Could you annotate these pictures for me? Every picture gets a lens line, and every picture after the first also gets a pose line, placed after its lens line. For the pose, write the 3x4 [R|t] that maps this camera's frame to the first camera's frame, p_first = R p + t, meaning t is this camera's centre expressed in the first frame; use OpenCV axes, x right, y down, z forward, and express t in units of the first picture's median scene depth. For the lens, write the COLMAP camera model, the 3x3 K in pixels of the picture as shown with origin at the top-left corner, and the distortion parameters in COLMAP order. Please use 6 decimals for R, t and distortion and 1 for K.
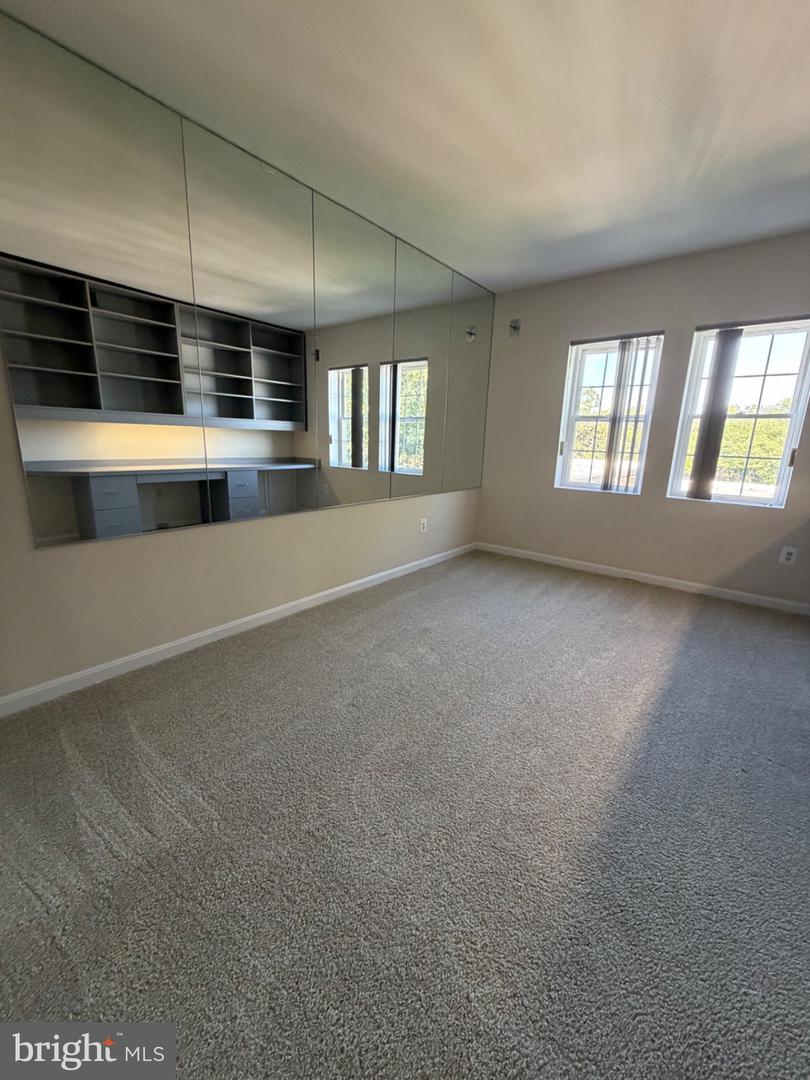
lens RADIAL K [[428.2, 0, 406.5], [0, 428.2, 537.9], [0, 0, 1]] dist [-0.001453, 0.000223]
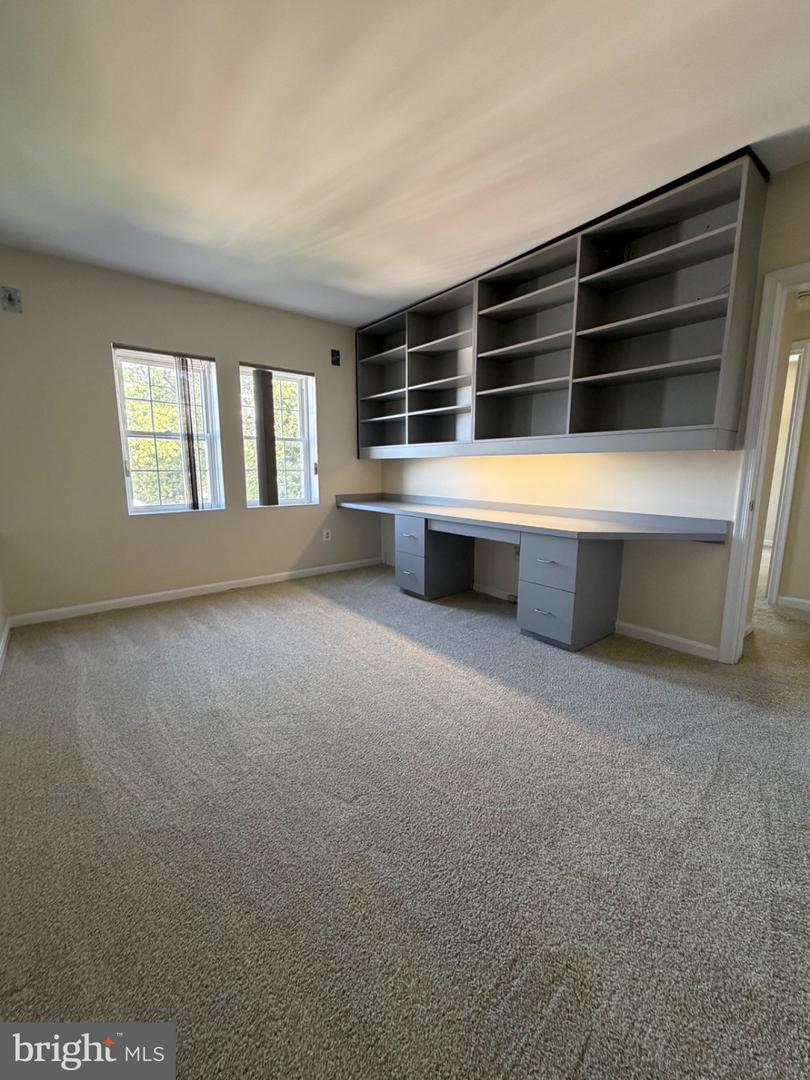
lens RADIAL K [[428.2, 0, 406.5], [0, 428.2, 537.9], [0, 0, 1]] dist [-0.001453, 0.000223]
pose [[0.201196, -0.189214, 0.961103, -0.456558], [0.217706, 0.965264, 0.144459, -0.098348], [-0.955052, 0.180174, 0.235400, 0.372664]]
